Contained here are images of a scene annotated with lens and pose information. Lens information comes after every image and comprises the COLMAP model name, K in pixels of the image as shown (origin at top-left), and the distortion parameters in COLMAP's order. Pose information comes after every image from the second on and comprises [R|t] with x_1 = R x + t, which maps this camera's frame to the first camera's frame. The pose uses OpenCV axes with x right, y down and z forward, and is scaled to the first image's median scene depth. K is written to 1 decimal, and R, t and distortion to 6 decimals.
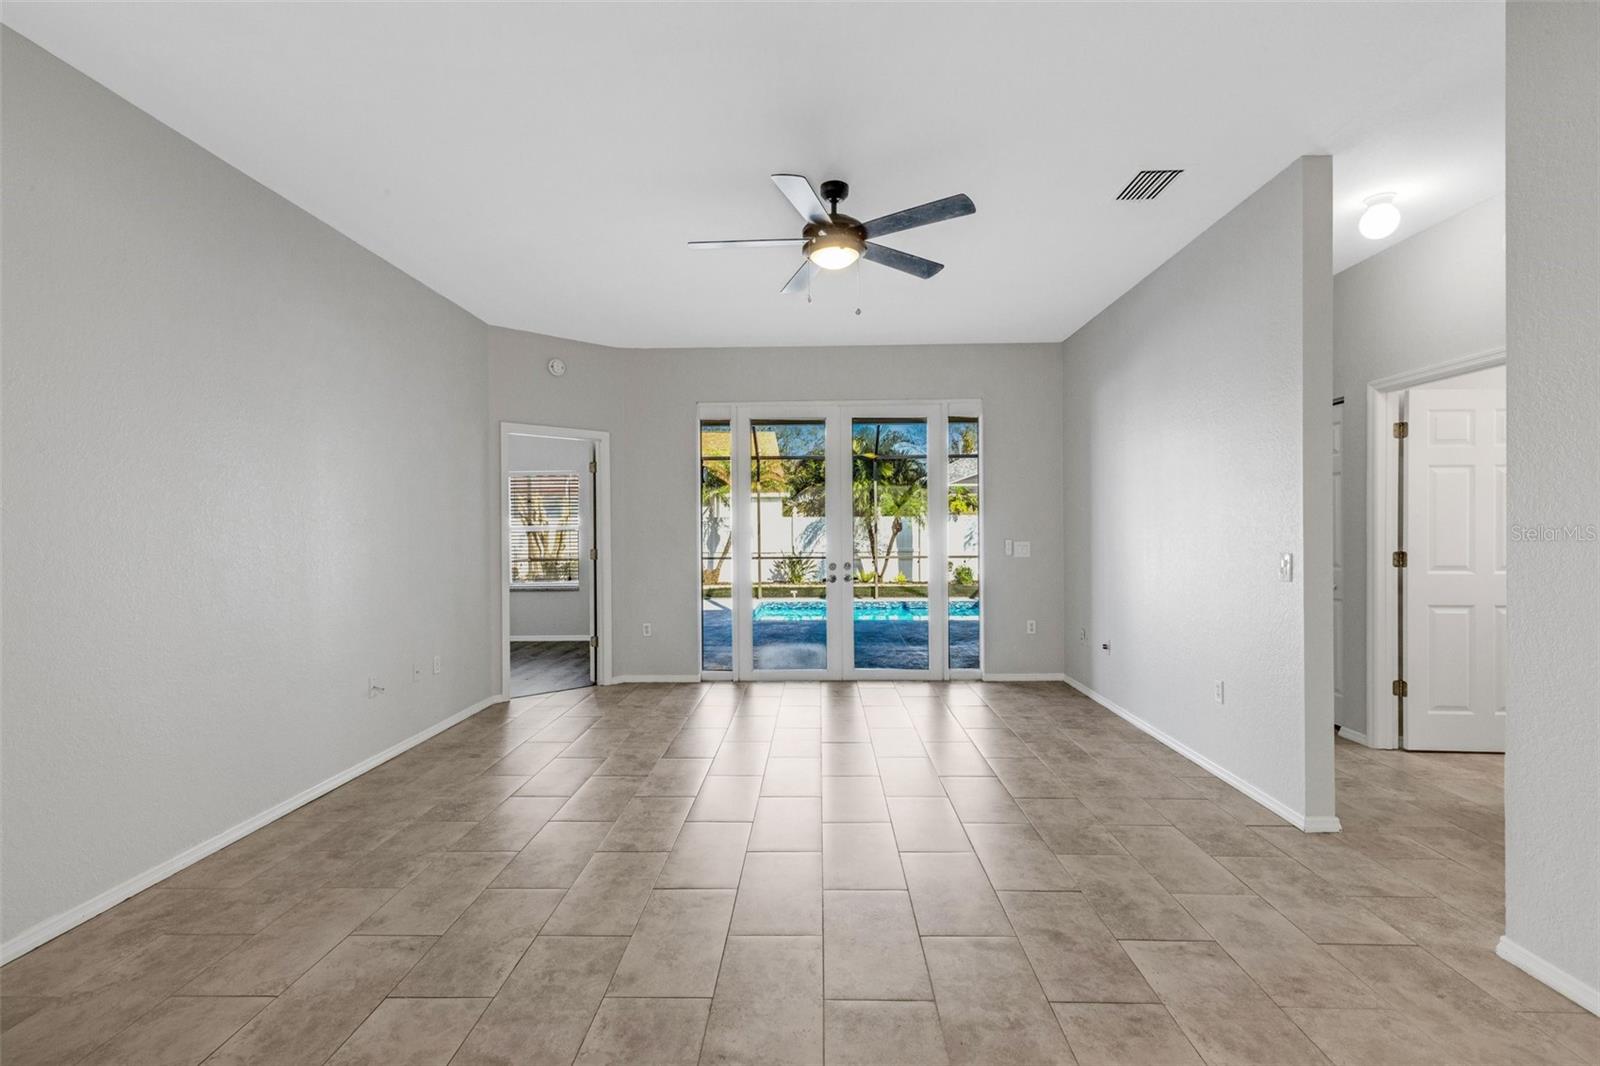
lens RADIAL K [[732.3, 0, 802.4], [0, 732.3, 531.3], [0, 0, 1]] dist [0.009849, -0.000158]
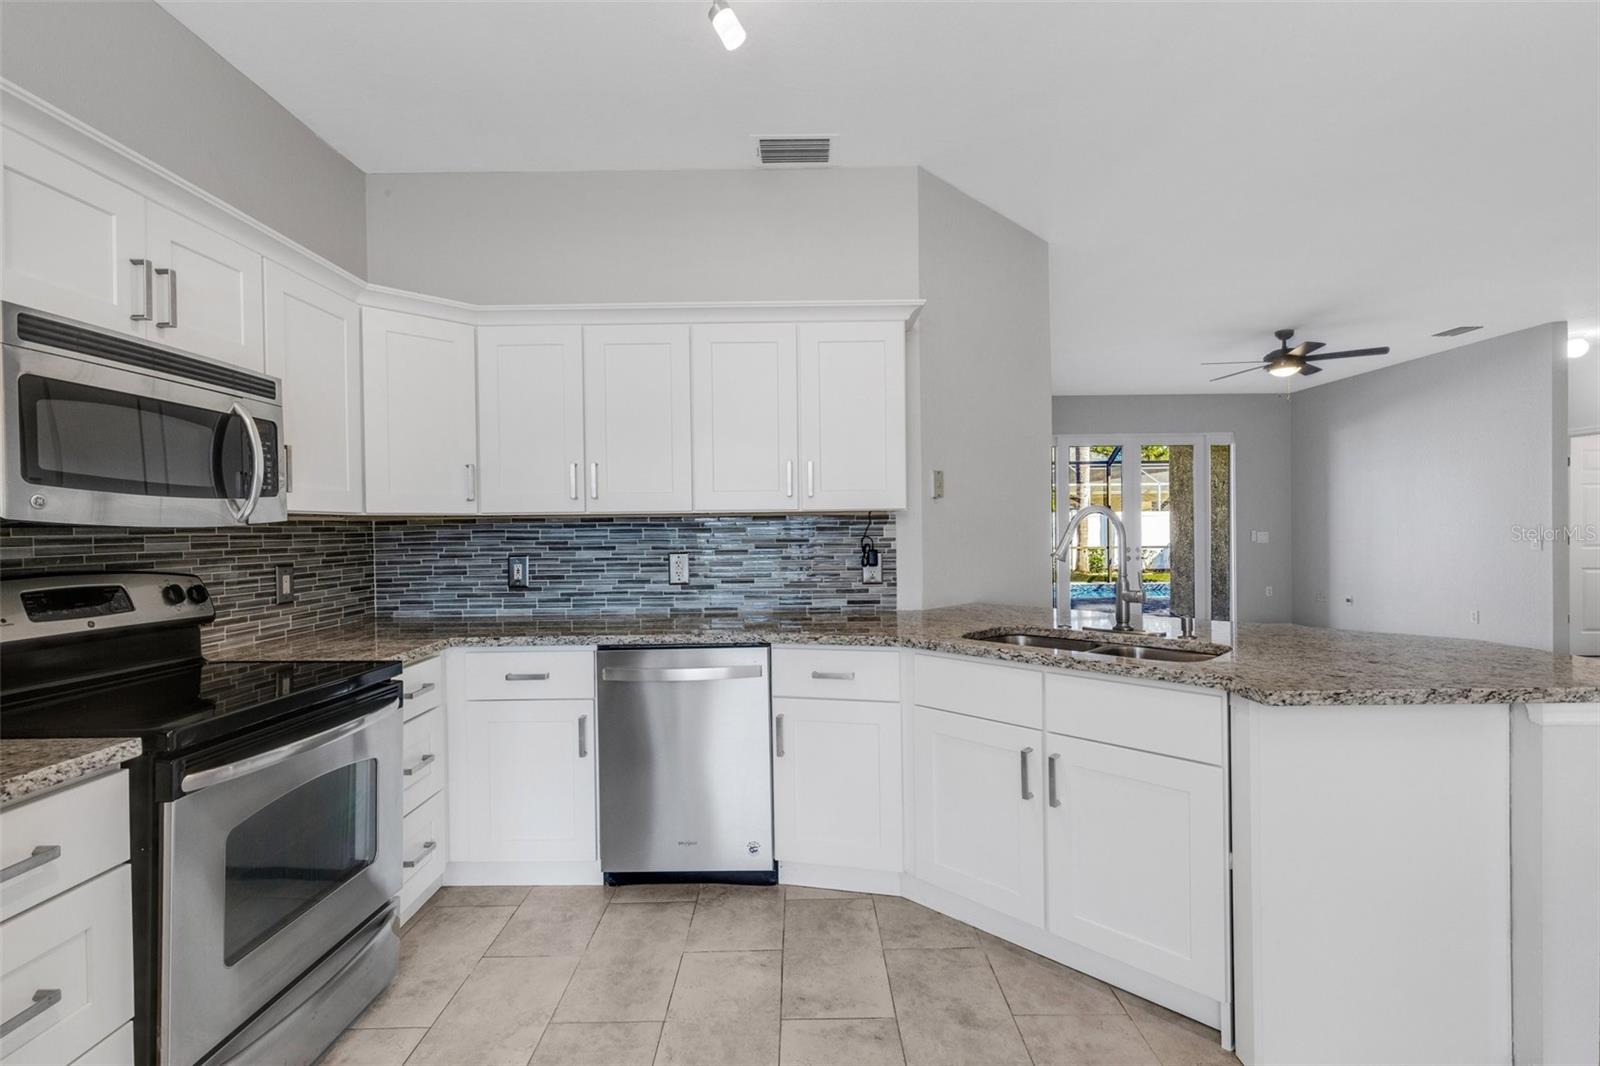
lens RADIAL K [[729.3, 0, 801.8], [0, 729.3, 531.4], [0, 0, 1]] dist [0.009917, -0.000784]
pose [[0.999657, -0.003156, 0.026006, -0.702854], [0.003125, 0.999994, 0.001244, 0.009188], [-0.026009, -0.001162, 0.999661, -0.450911]]
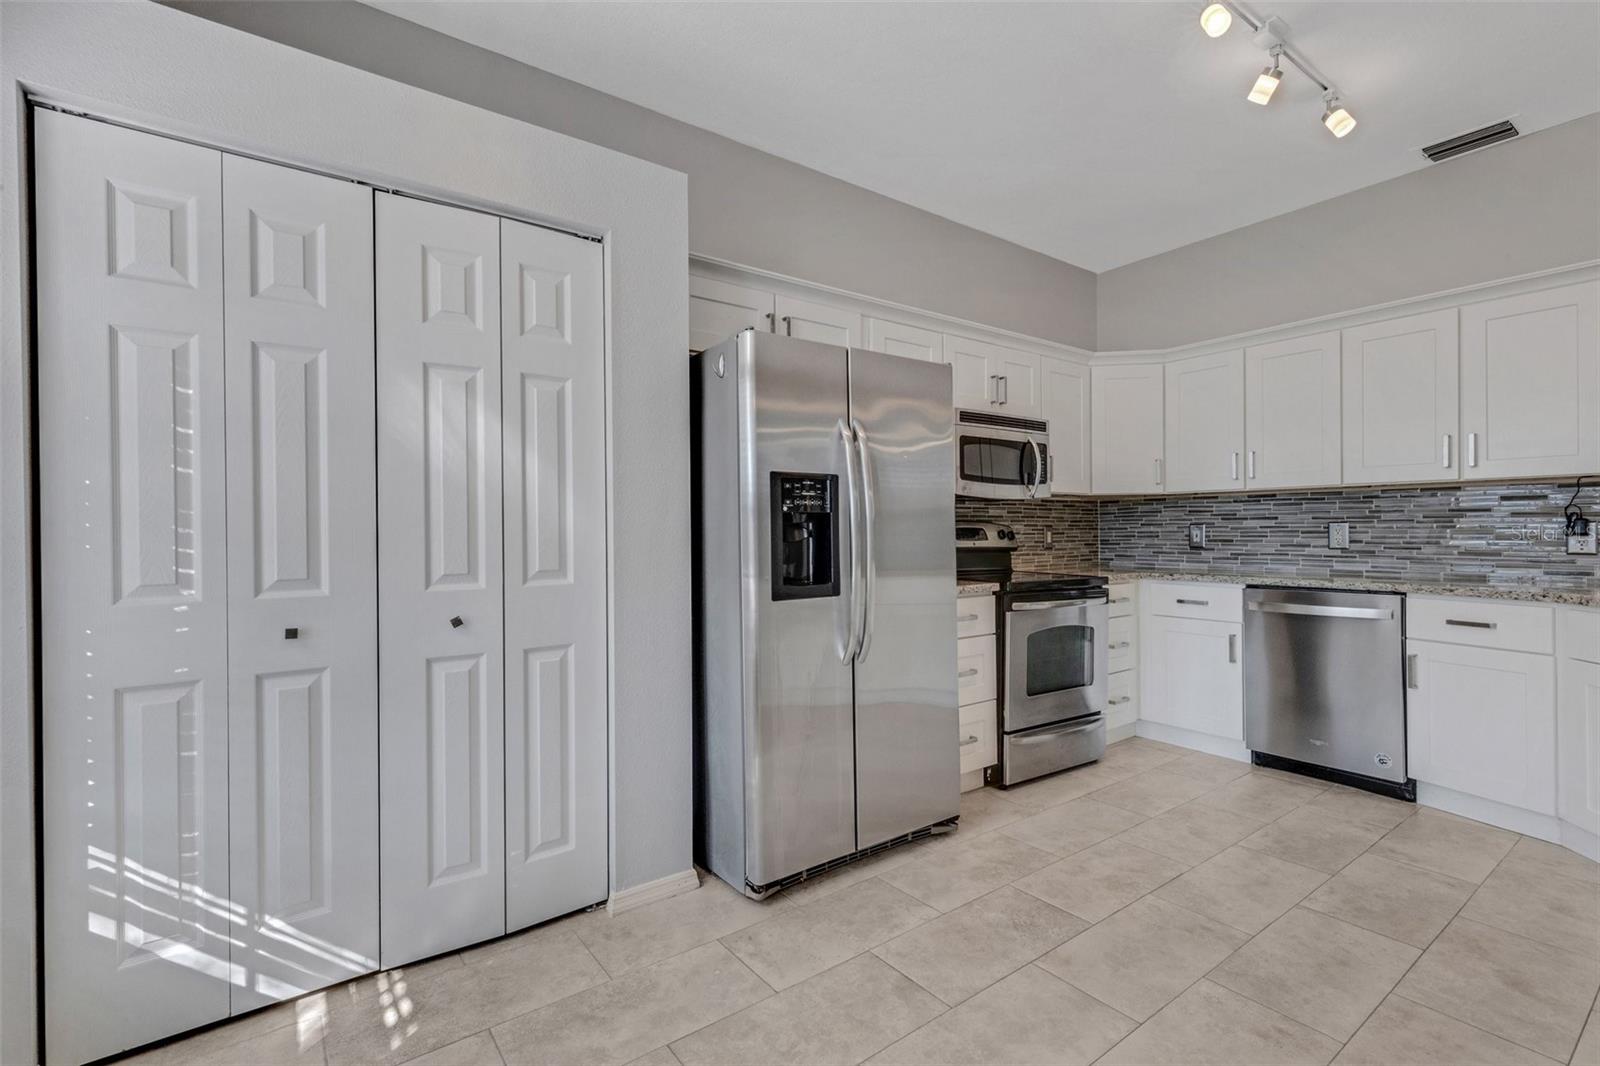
lens RADIAL K [[725.4, 0, 802.4], [0, 725.4, 531.8], [0, 0, 1]] dist [0.011135, -0.001793]
pose [[0.614503, 0.007475, -0.788879, -0.559206], [-0.004144, 0.999972, 0.006247, 0.033204], [0.788904, -0.000570, 0.614517, -0.675882]]
